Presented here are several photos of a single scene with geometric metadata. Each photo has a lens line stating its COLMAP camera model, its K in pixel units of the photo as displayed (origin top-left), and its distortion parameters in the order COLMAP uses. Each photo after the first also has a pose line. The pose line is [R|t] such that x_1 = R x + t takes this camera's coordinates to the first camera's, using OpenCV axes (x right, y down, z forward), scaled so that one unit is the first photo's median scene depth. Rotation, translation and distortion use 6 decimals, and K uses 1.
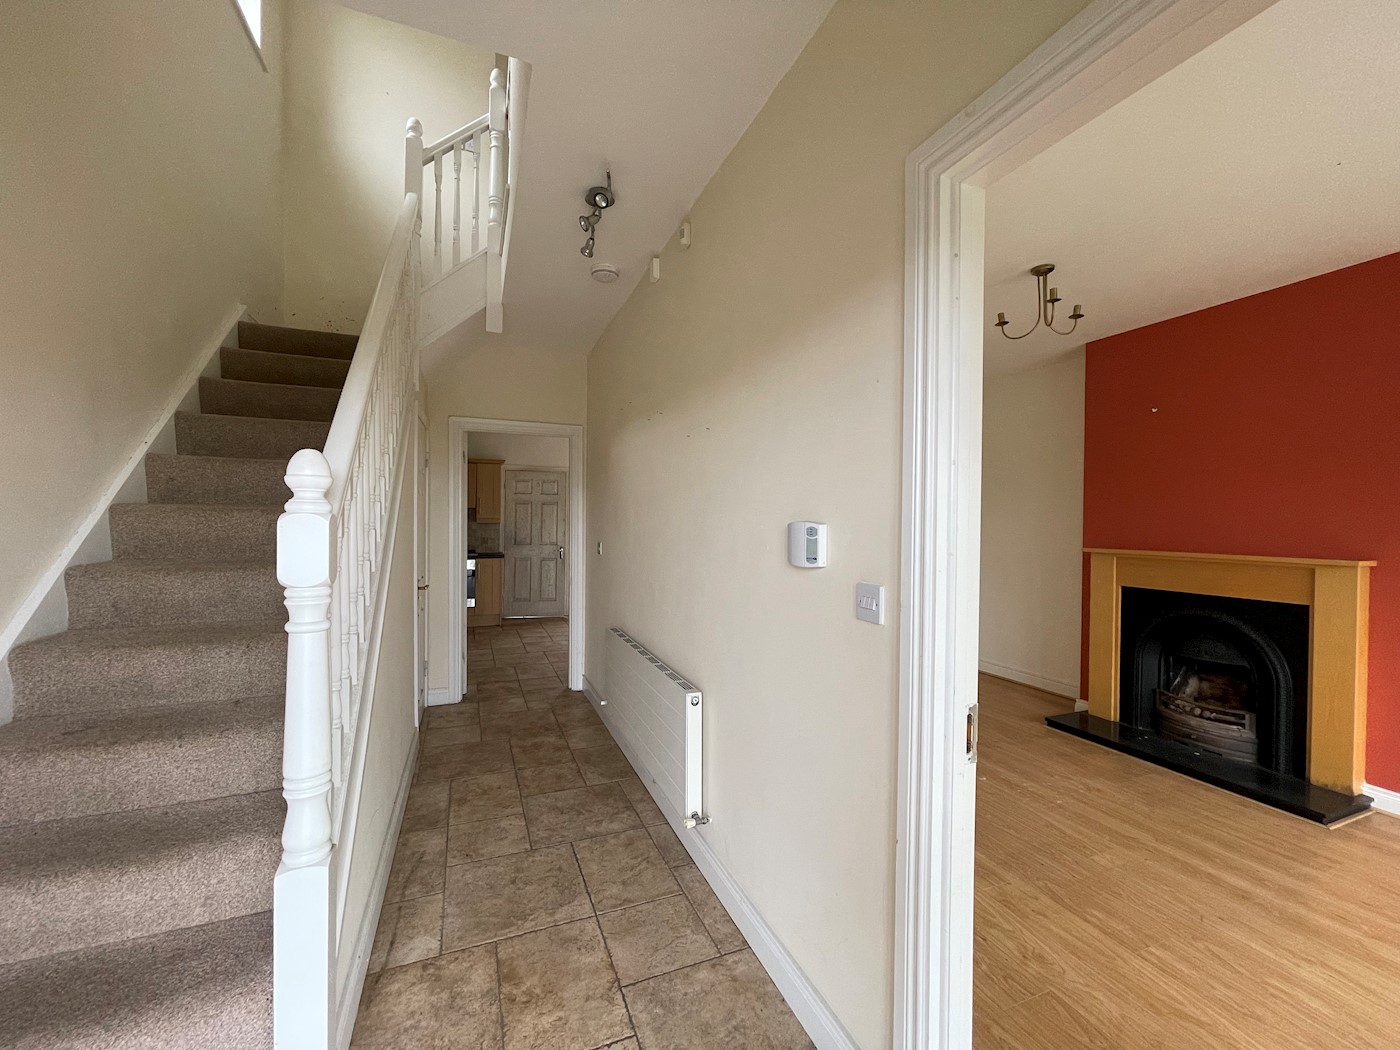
lens RADIAL K [[562.8, 0, 693.7], [0, 562.8, 525.7], [0, 0, 1]] dist [-0.000504, -0.000420]
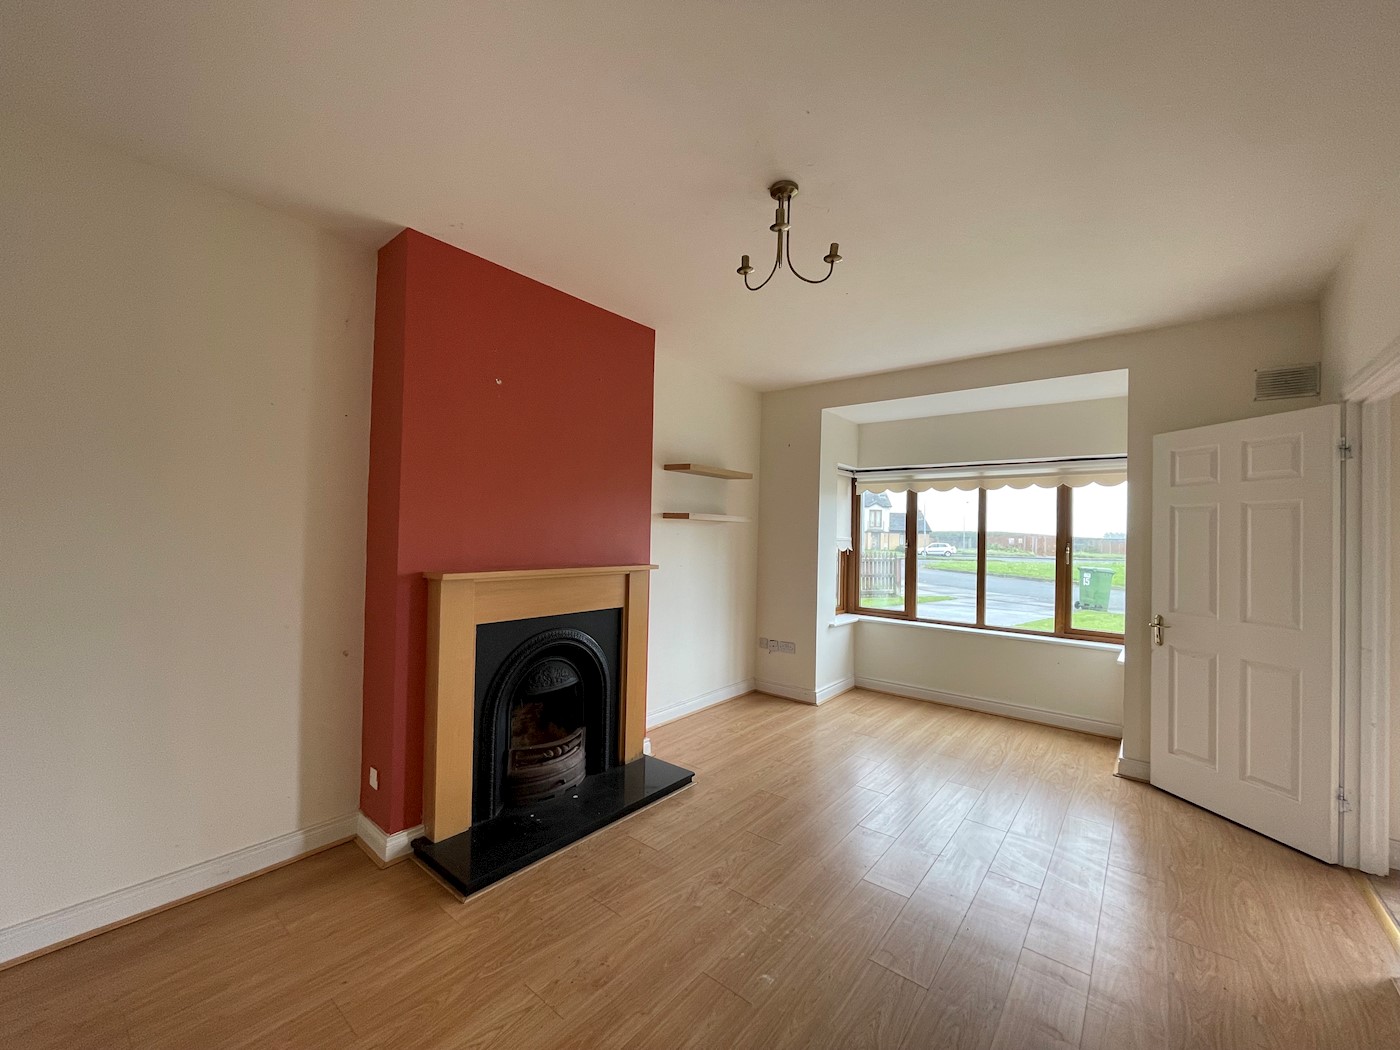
lens RADIAL K [[562.8, 0, 698.2], [0, 562.8, 528.2], [0, 0, 1]] dist [-0.000504, -0.000420]
pose [[-0.483429, -0.014208, 0.875268, 0.036974], [-0.021532, 0.999759, 0.004336, -0.022422], [-0.875118, -0.016750, -0.483619, 1.259329]]
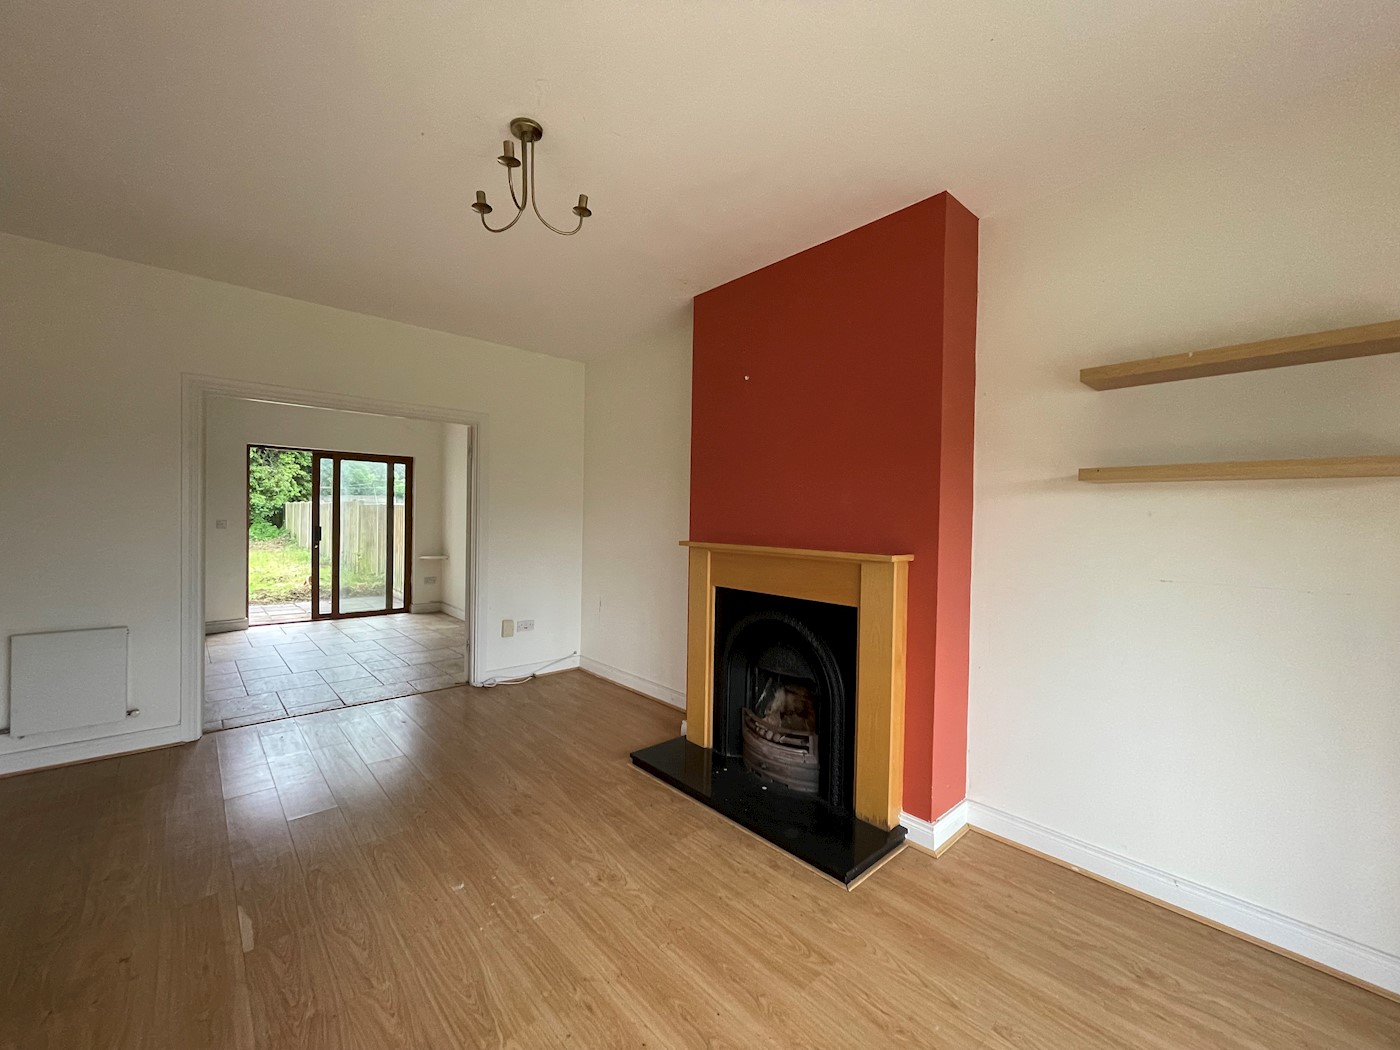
lens RADIAL K [[562.8, 0, 696.4], [0, 562.8, 524.5], [0, 0, 1]] dist [-0.000504, -0.000420]
pose [[0.936627, 0.004019, 0.350304, 0.505250], [-0.007124, 0.999946, 0.007577, 0.010309], [-0.350255, -0.009592, 0.936605, 0.257924]]
